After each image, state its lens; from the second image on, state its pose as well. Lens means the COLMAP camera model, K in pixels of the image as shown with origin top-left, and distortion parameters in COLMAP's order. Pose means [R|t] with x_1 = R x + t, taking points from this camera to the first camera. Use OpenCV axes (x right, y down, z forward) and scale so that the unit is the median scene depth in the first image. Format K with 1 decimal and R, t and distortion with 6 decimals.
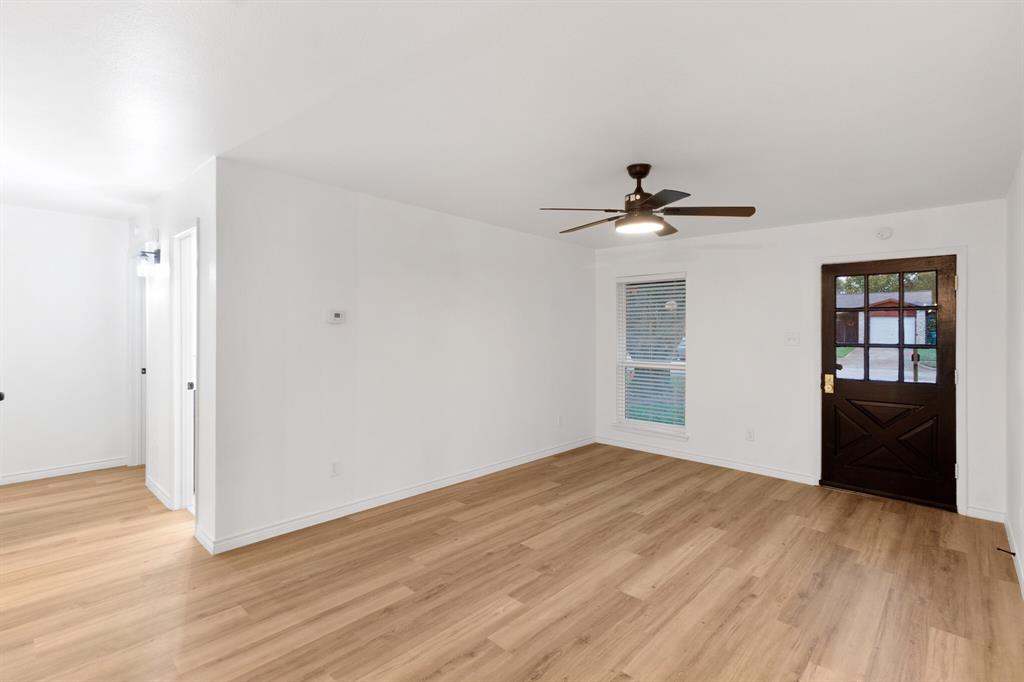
lens RADIAL K [[473.0, 0, 513.2], [0, 473.0, 327.4], [0, 0, 1]] dist [0.003527, 0.000473]
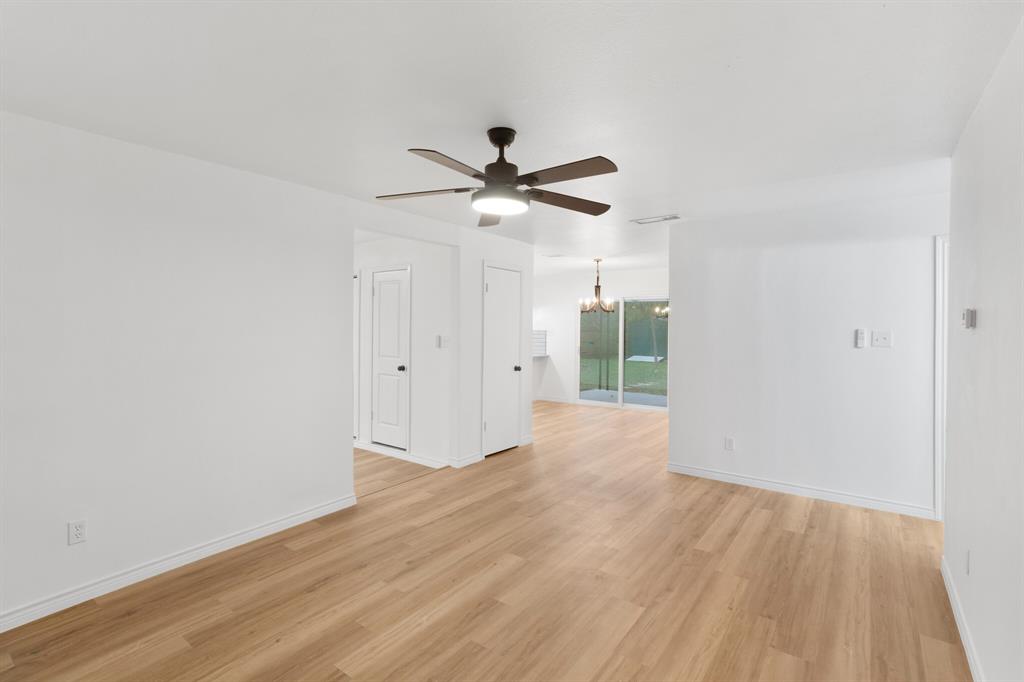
lens RADIAL K [[473.0, 0, 513.2], [0, 473.0, 327.4], [0, 0, 1]] dist [0.003527, 0.000473]
pose [[-0.992648, -0.017028, -0.119833, 0.367521], [-0.017314, 0.999849, 0.001346, 0.002620], [0.119792, 0.003411, -0.992793, 1.941274]]
